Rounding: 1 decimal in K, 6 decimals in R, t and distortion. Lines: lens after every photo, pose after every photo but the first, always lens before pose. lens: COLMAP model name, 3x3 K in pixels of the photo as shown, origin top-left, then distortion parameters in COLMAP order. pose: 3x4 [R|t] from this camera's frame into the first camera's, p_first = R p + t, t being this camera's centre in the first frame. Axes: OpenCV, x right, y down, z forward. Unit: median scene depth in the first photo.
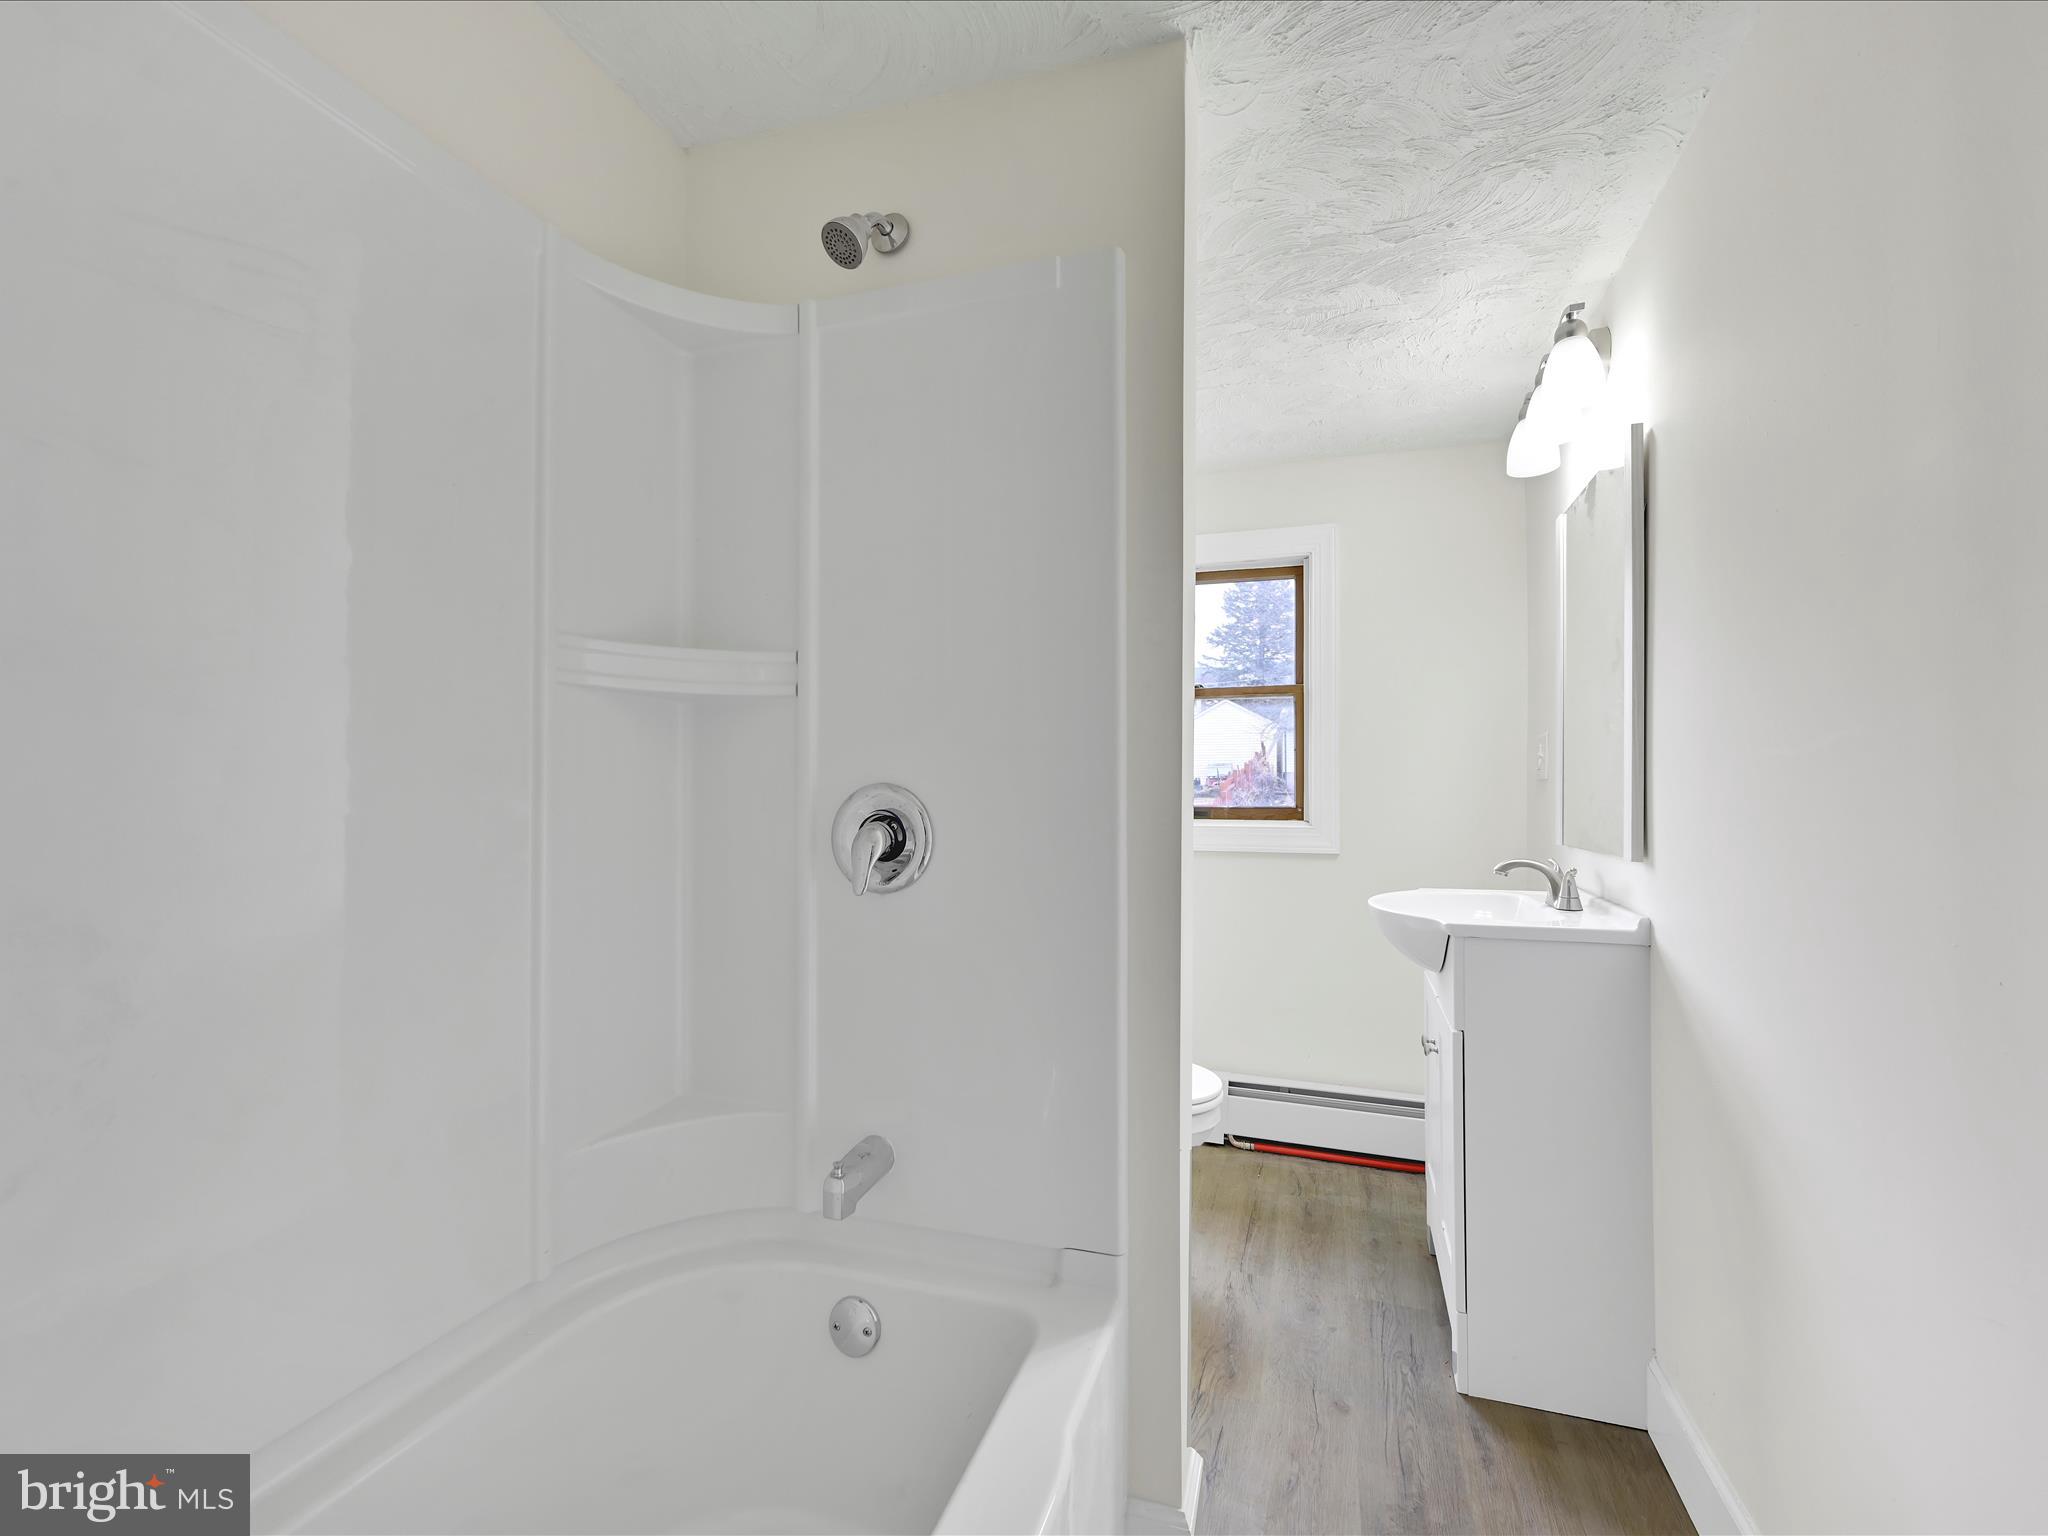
lens RADIAL K [[968.6, 0, 1010.6], [0, 968.6, 758.2], [0, 0, 1]] dist [0.004485, -0.000526]
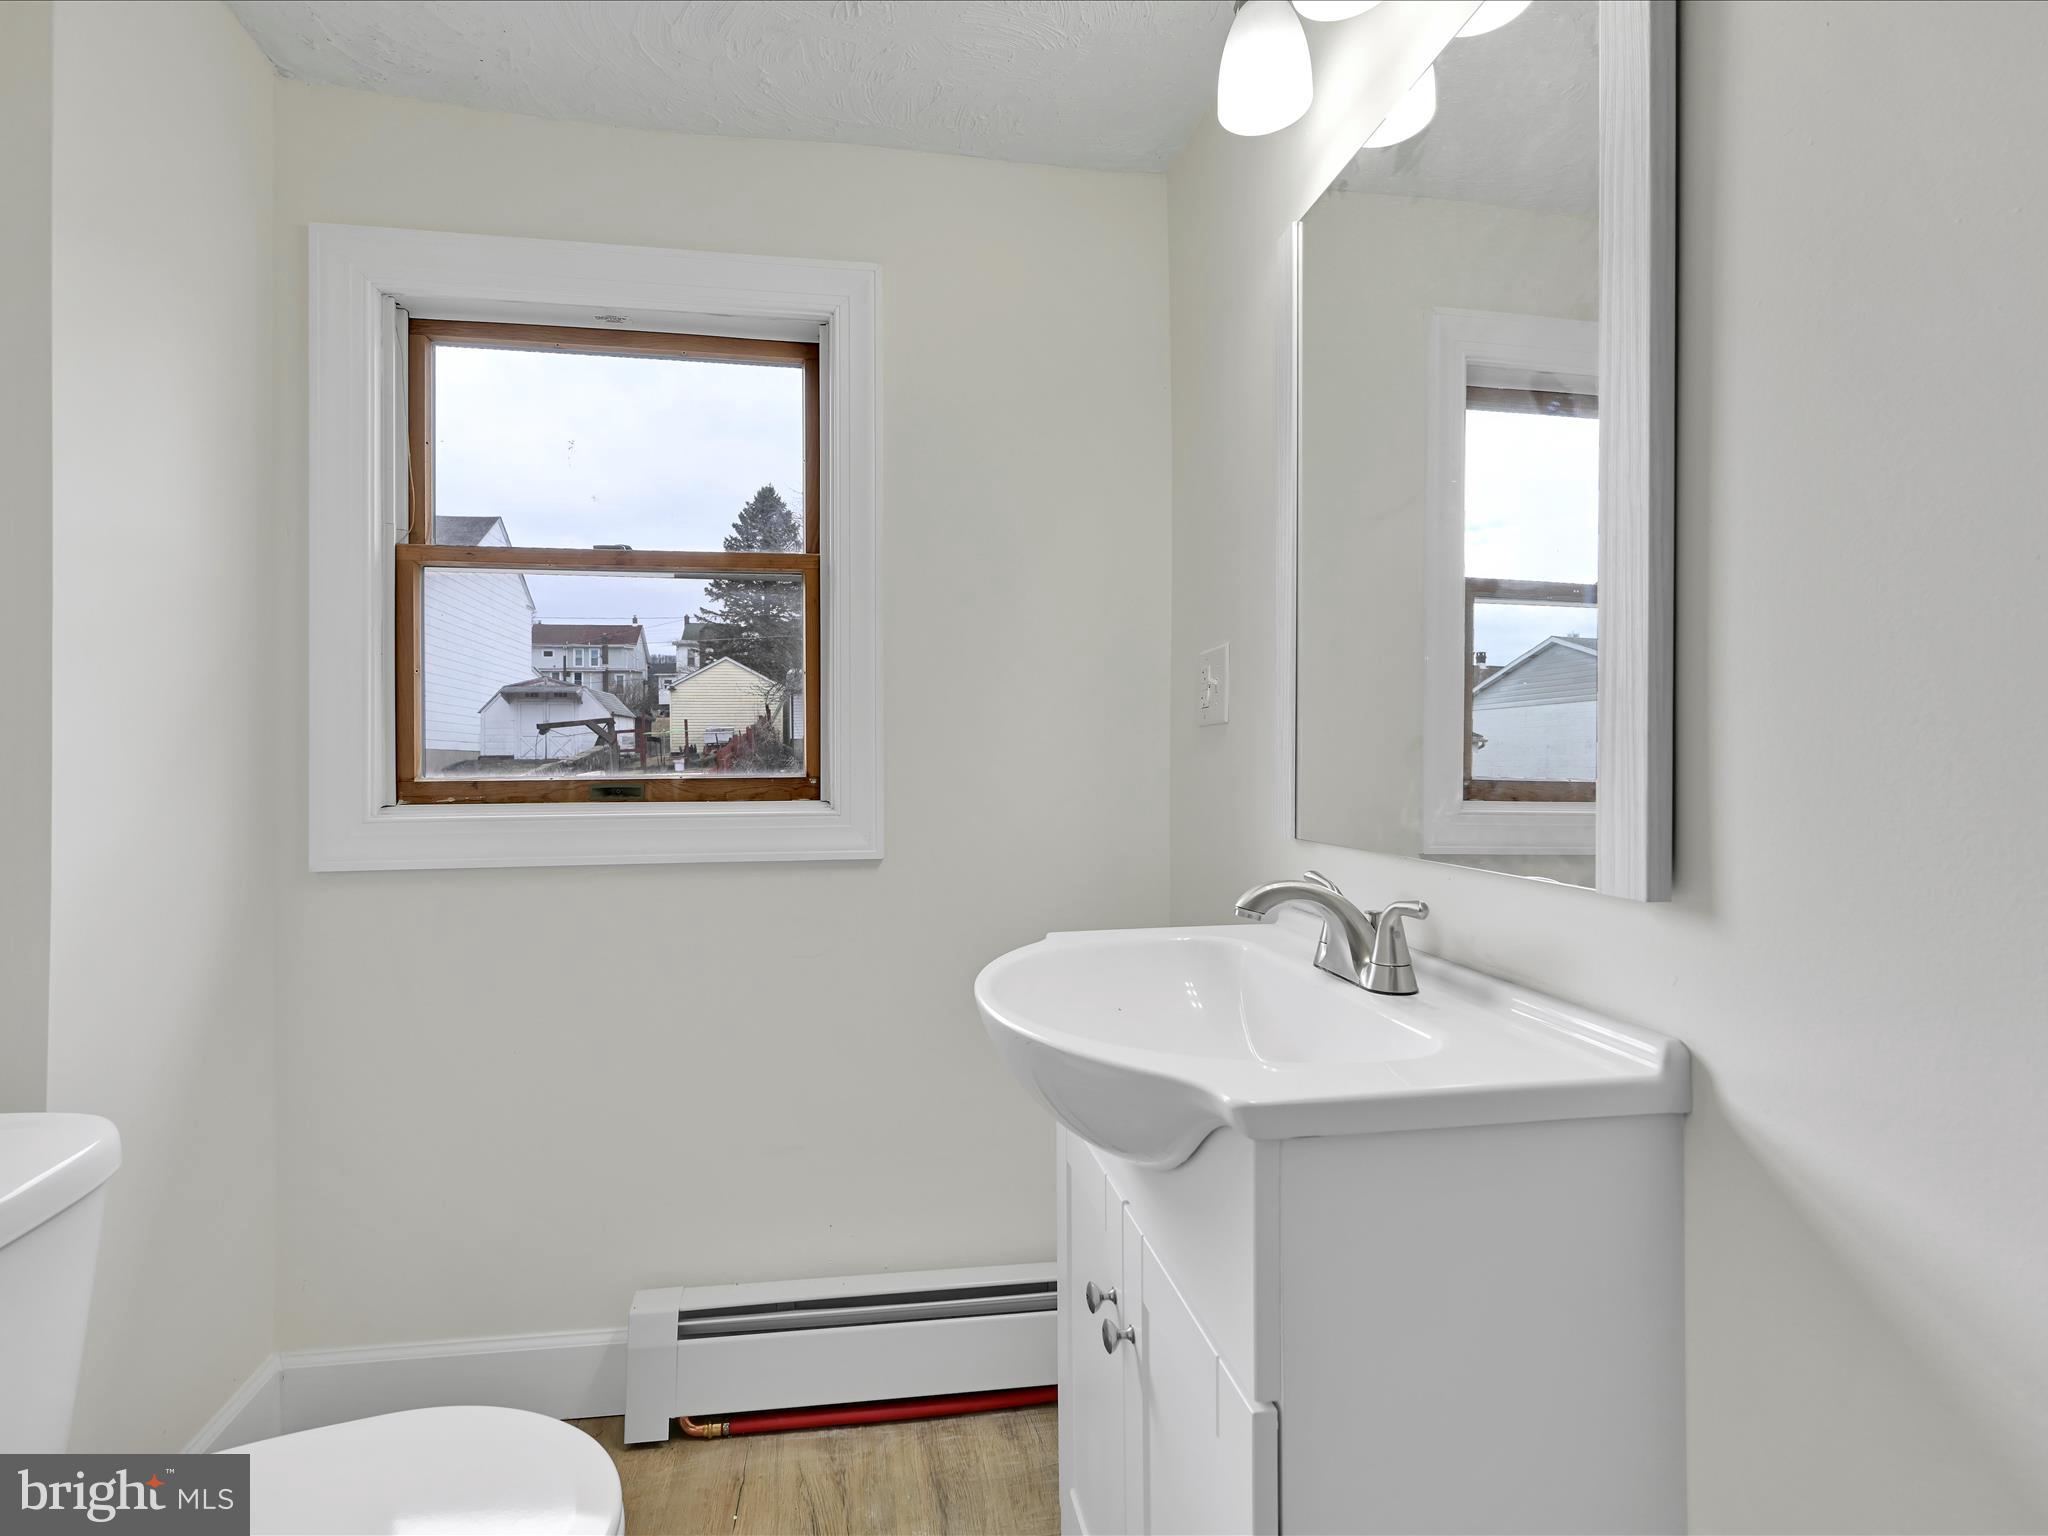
lens RADIAL K [[968.6, 0, 1010.6], [0, 968.6, 758.2], [0, 0, 1]] dist [0.004485, -0.000526]
pose [[0.878857, -0.010687, 0.476966, 0.130905], [-0.004221, 0.999536, 0.030172, 0.021779], [-0.477068, -0.028530, 0.878403, 0.452560]]
